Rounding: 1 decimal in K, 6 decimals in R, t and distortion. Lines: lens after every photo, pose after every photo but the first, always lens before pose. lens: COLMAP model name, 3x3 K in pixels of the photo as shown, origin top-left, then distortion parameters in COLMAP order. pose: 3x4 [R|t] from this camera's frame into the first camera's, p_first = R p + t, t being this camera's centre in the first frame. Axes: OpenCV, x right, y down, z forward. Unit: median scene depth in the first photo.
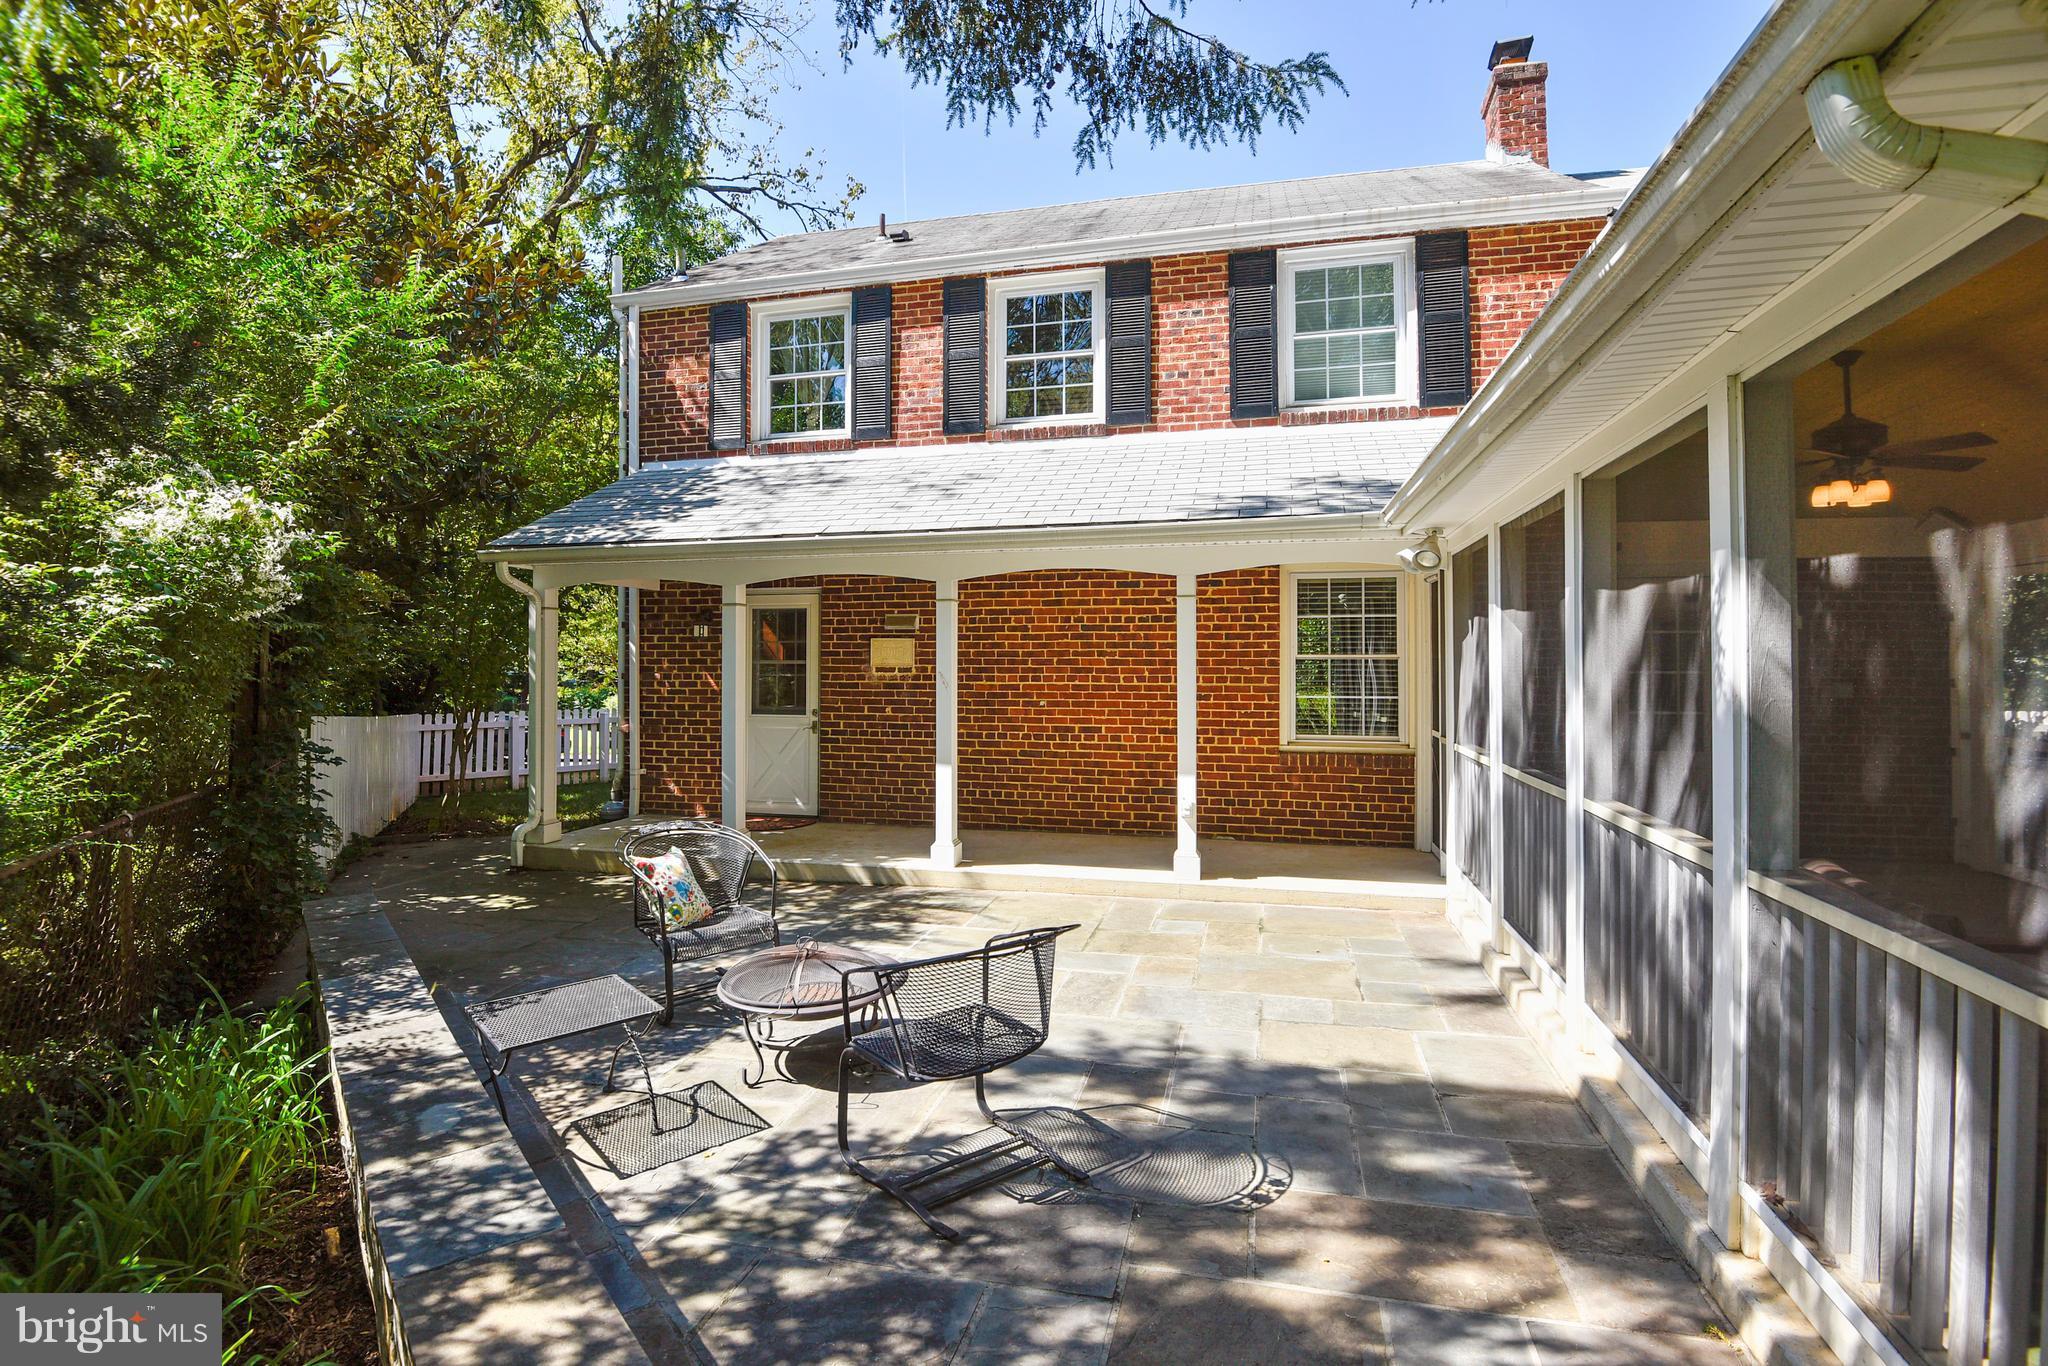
lens RADIAL K [[944.2, 0, 1024.0], [0, 944.2, 683.0], [0, 0, 1]] dist [0.038675, -0.020504]
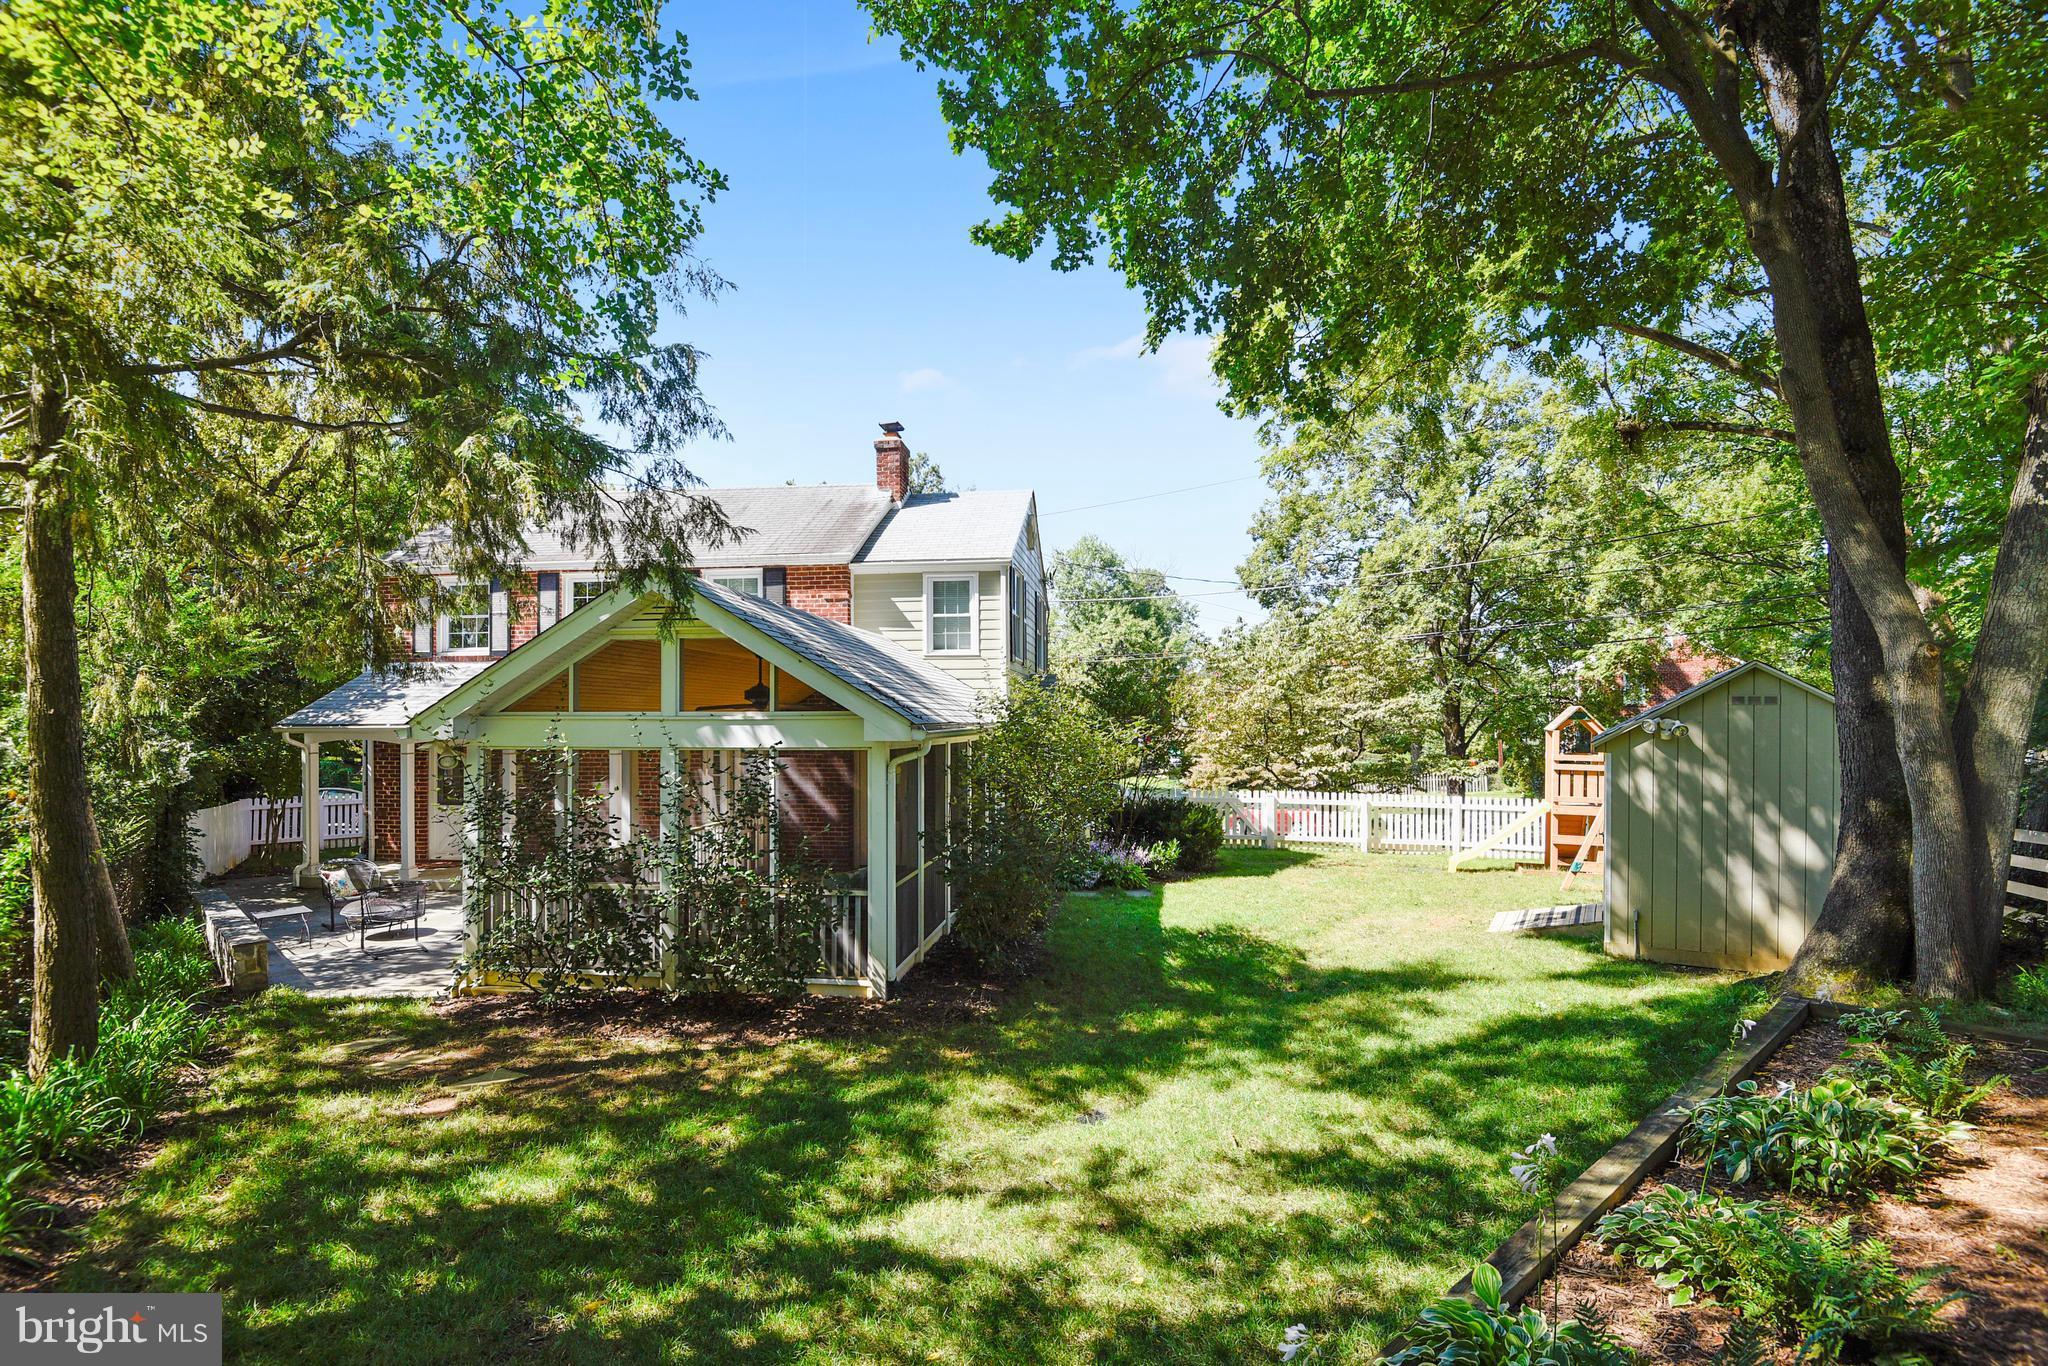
lens RADIAL K [[1008.6, 0, 1024.0], [0, 1008.6, 683.0], [0, 0, 1]] dist [0.000305, -0.000633]
pose [[0.996153, -0.004223, 0.087529, 0.759896], [0.008218, 0.998938, -0.045338, -0.114391], [-0.087244, 0.045882, 0.995130, -1.166649]]
